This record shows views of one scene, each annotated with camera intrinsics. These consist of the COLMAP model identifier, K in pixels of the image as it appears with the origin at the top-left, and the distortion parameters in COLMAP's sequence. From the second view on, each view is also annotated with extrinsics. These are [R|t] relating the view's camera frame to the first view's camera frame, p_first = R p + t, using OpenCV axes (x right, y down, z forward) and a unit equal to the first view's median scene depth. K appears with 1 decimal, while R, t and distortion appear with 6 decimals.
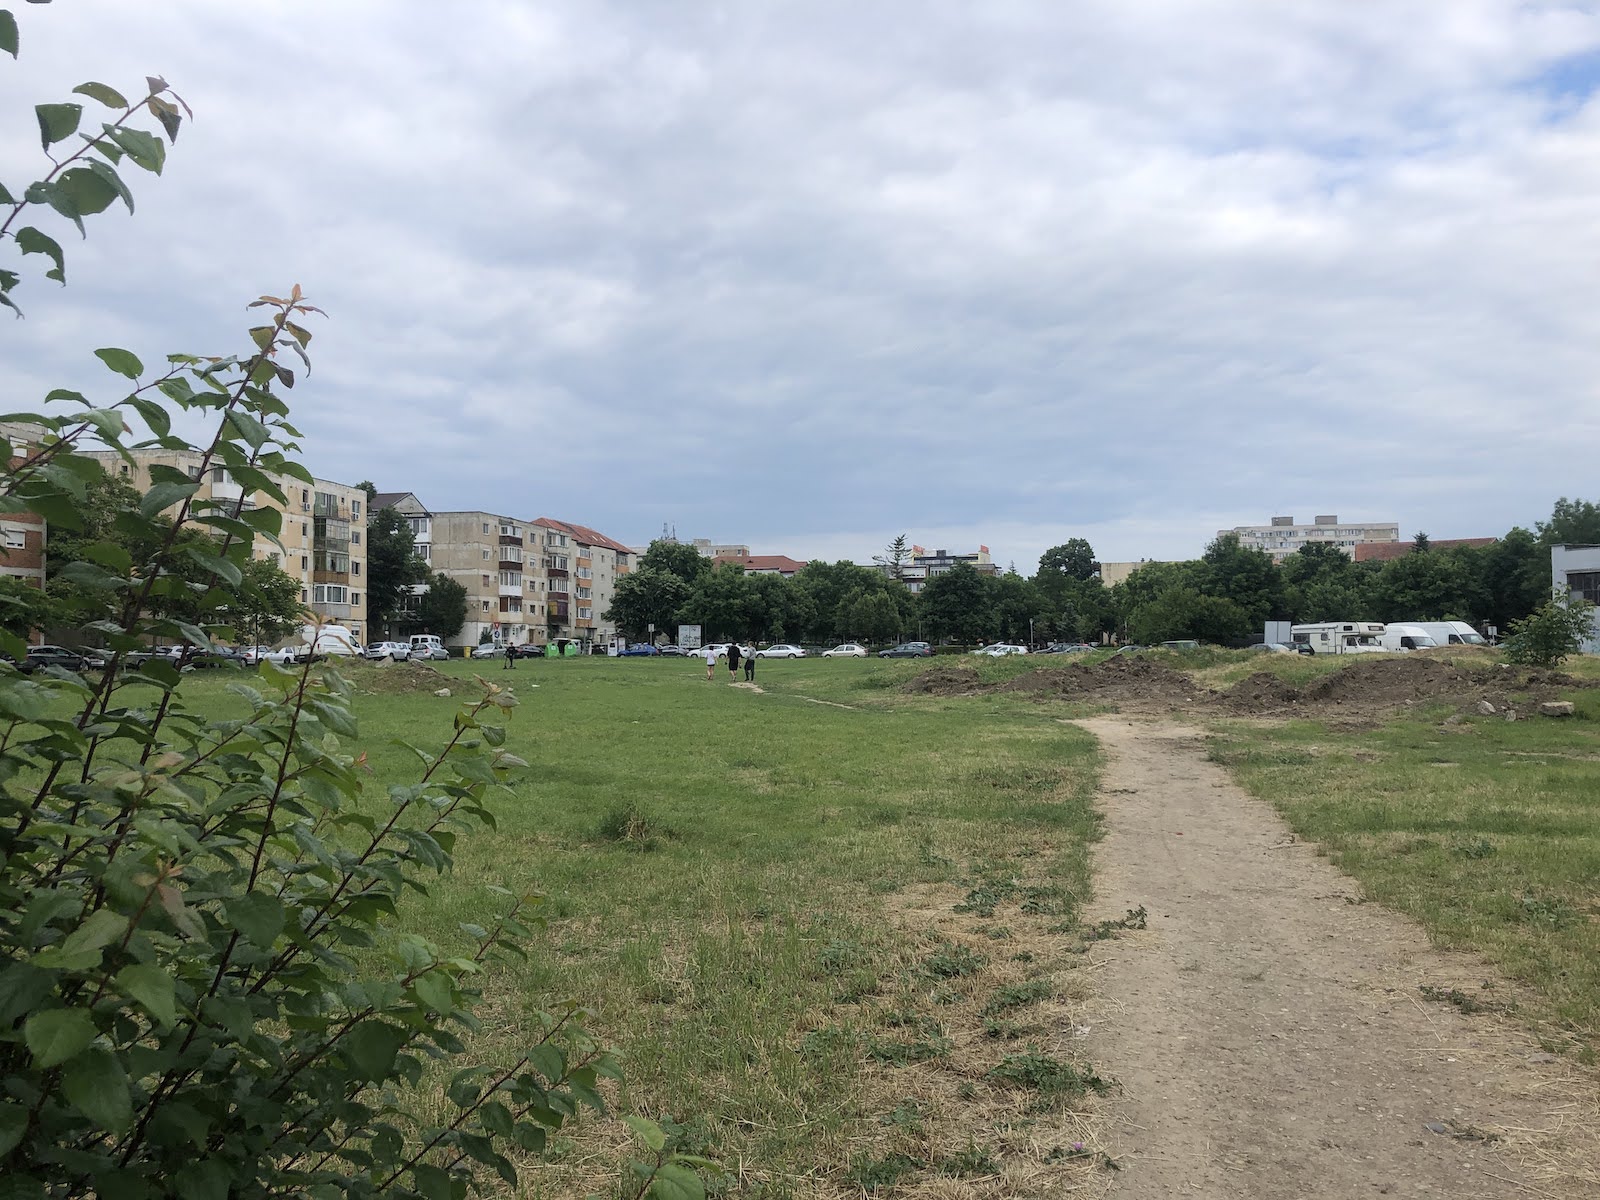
lens RADIAL K [[1311.2, 0, 799.6], [0, 1311.2, 596.5], [0, 0, 1]] dist [0.057853, -0.065432]
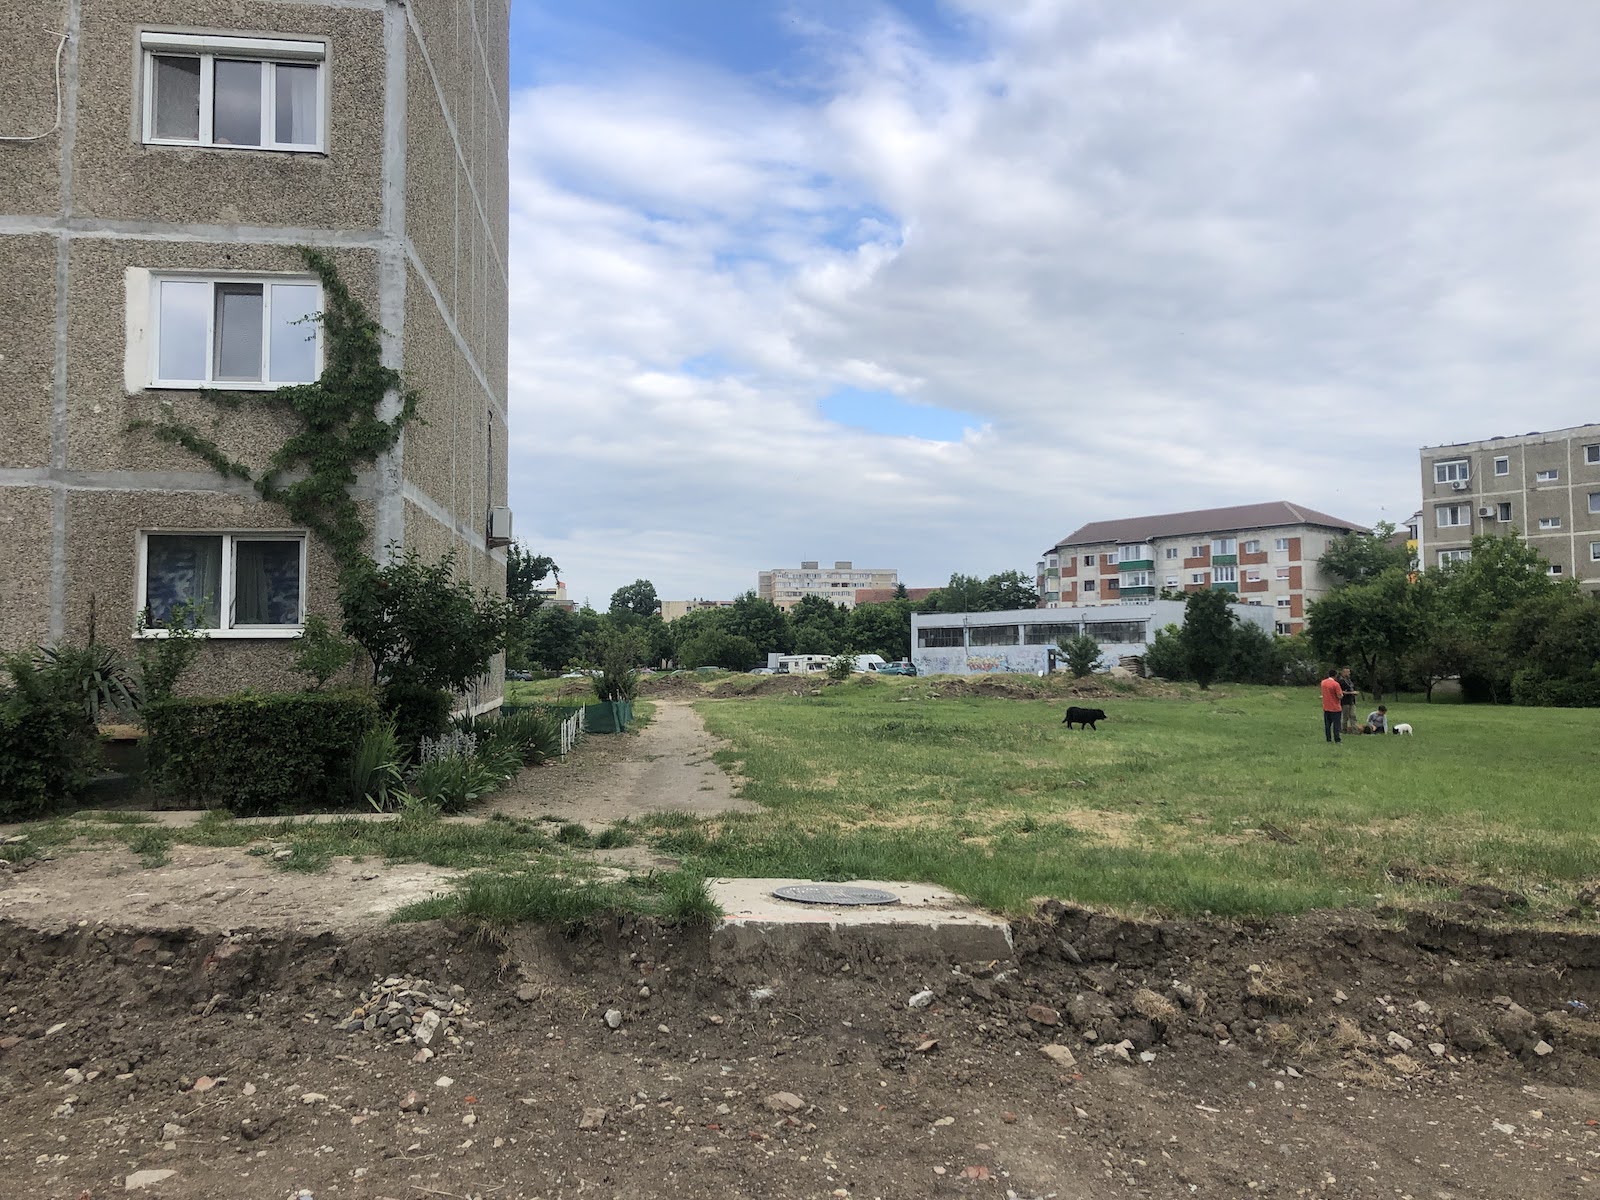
lens RADIAL K [[1311.2, 0, 804.1], [0, 1311.2, 593.7], [0, 0, 1]] dist [0.057853, -0.065432]
pose [[0.945144, 0.016650, 0.326228, -0.052806], [-0.010042, 0.999709, -0.021930, -0.009366], [-0.326498, 0.017451, 0.945037, -0.237800]]
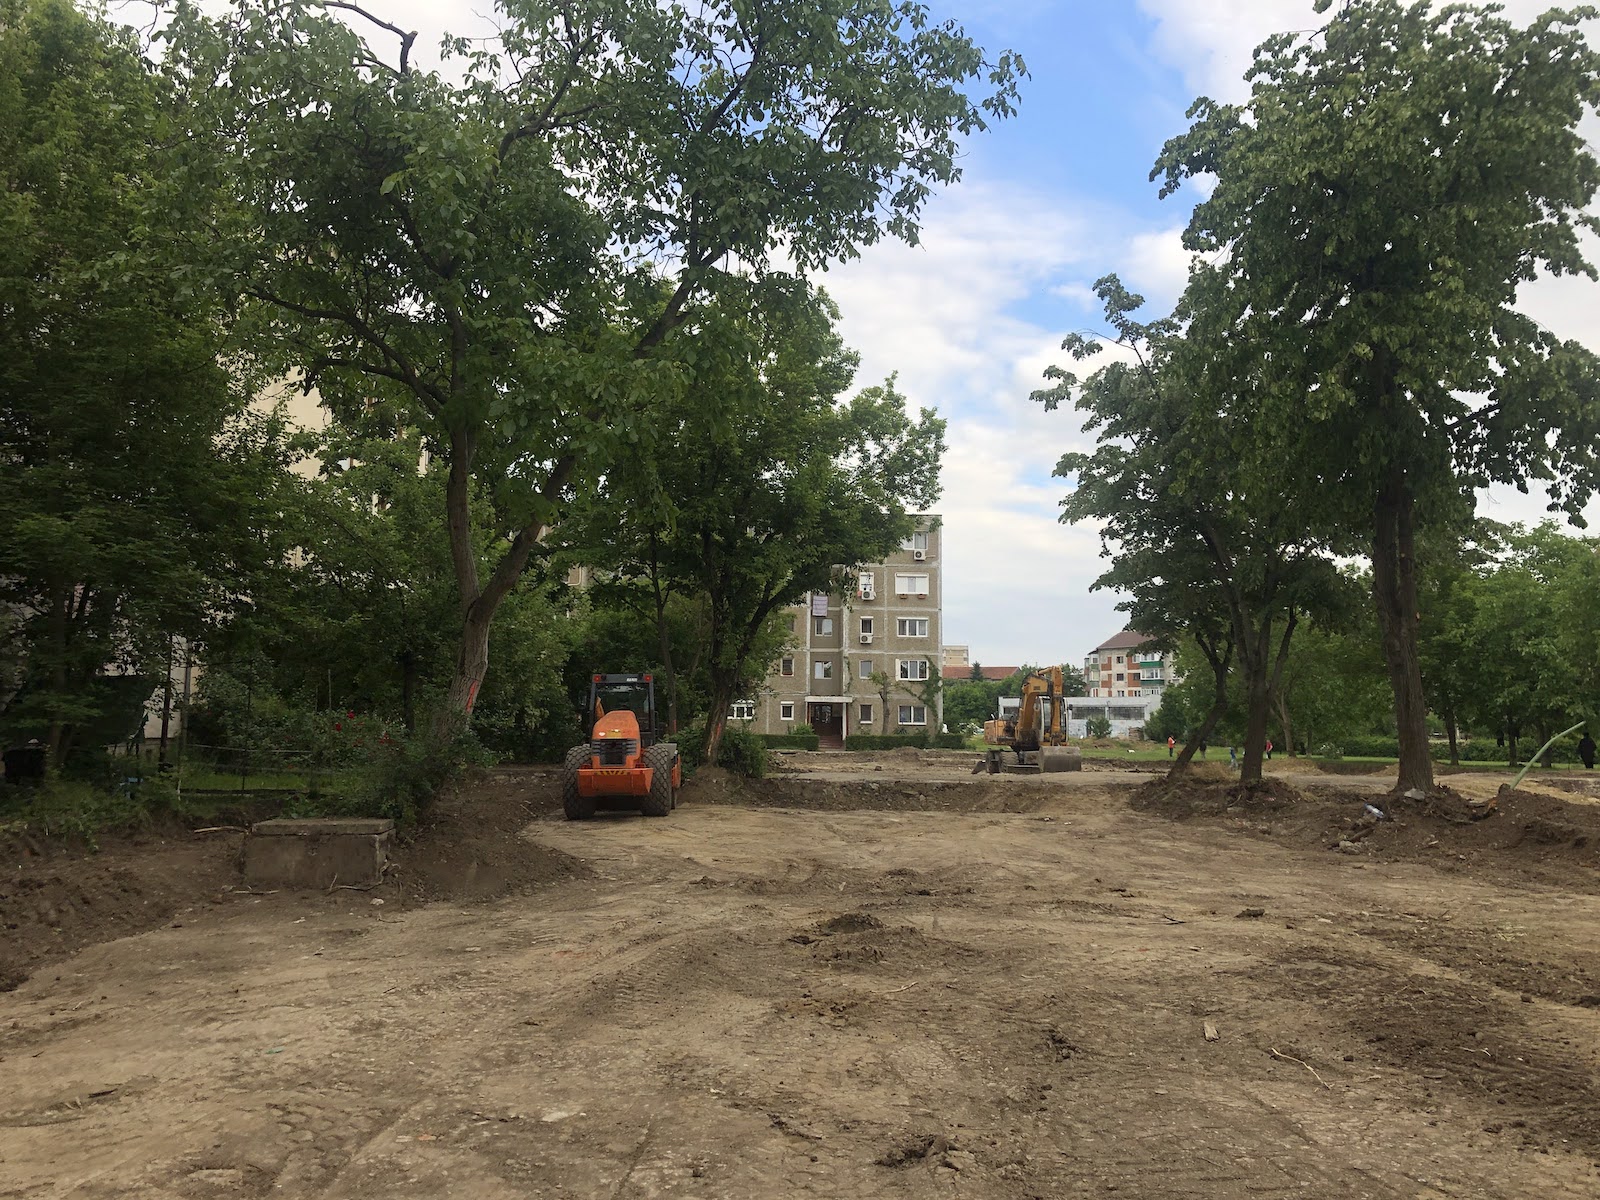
lens RADIAL K [[1311.2, 0, 795.7], [0, 1311.2, 603.7], [0, 0, 1]] dist [0.057853, -0.065432]
pose [[0.960277, 0.042521, 0.275790, -0.193094], [-0.026887, 0.997822, -0.060228, -0.019022], [-0.277751, 0.050420, 0.959329, -0.513657]]
